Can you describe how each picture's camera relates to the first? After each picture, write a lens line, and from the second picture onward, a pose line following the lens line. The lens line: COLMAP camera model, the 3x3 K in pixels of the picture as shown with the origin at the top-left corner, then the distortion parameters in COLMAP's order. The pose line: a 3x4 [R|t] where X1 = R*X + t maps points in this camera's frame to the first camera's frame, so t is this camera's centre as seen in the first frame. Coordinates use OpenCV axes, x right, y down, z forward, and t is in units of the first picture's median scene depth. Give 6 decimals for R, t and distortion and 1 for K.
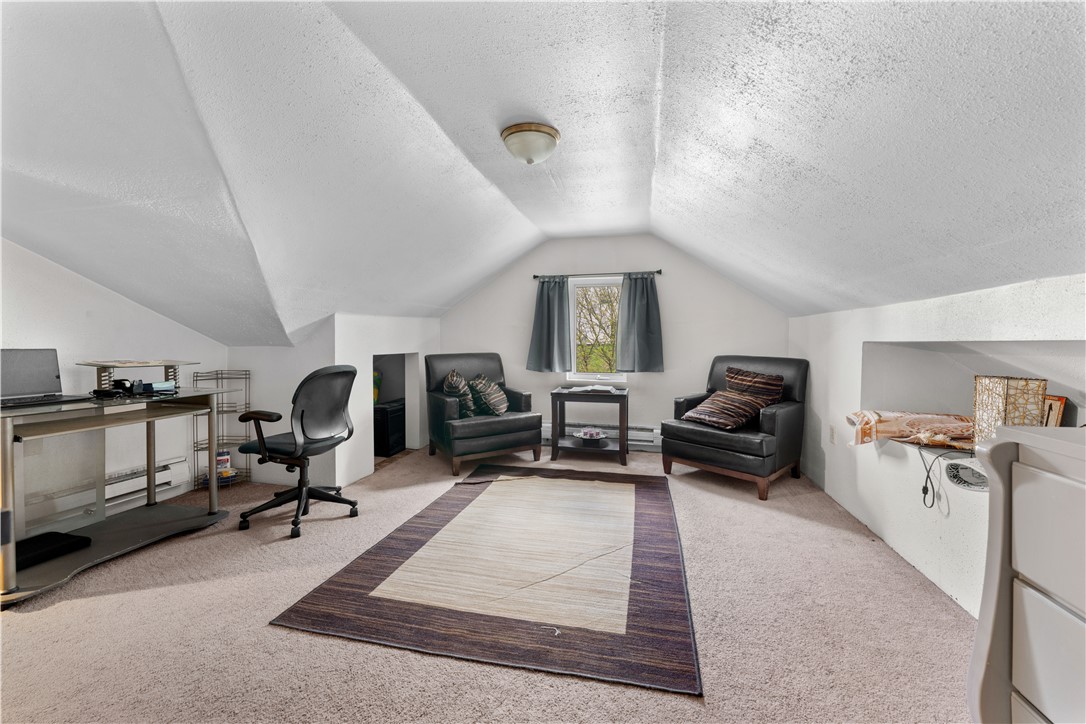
lens RADIAL K [[436.7, 0, 547.4], [0, 436.7, 354.3], [0, 0, 1]] dist [-0.004330, -0.000665]
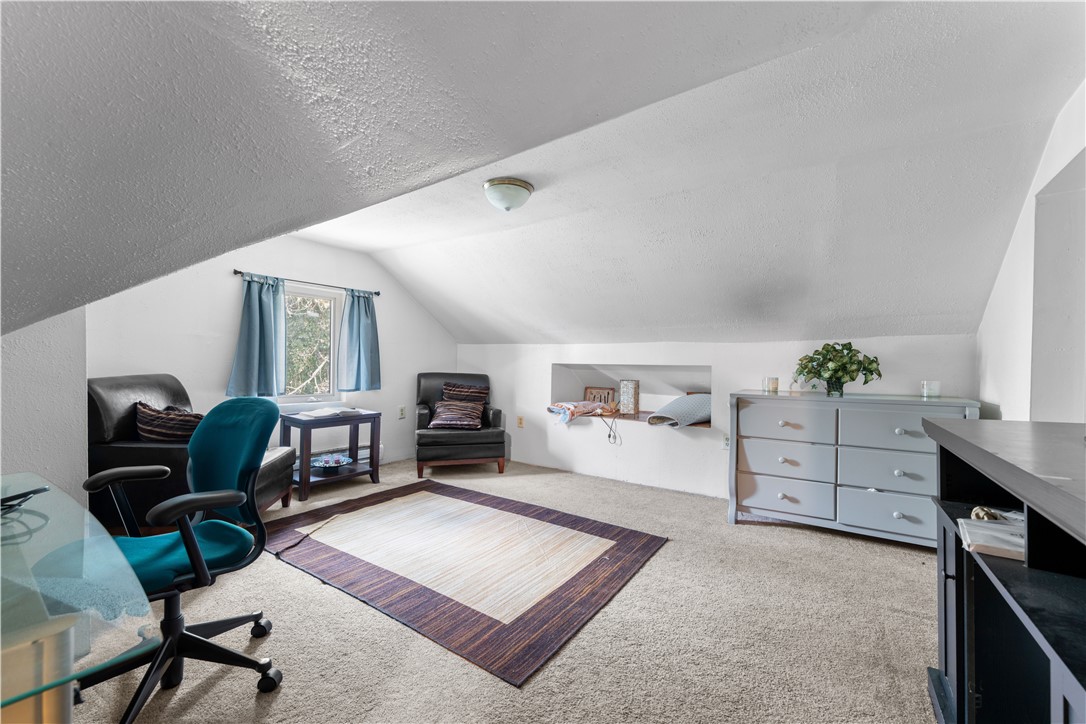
lens RADIAL K [[436.7, 0, 541.6], [0, 436.7, 366.2], [0, 0, 1]] dist [-0.004330, -0.000665]
pose [[0.373878, -0.000898, 0.927477, -0.834779], [0.008201, 0.999964, -0.002337, -0.013657], [-0.927442, 0.008480, 0.373872, 0.364109]]
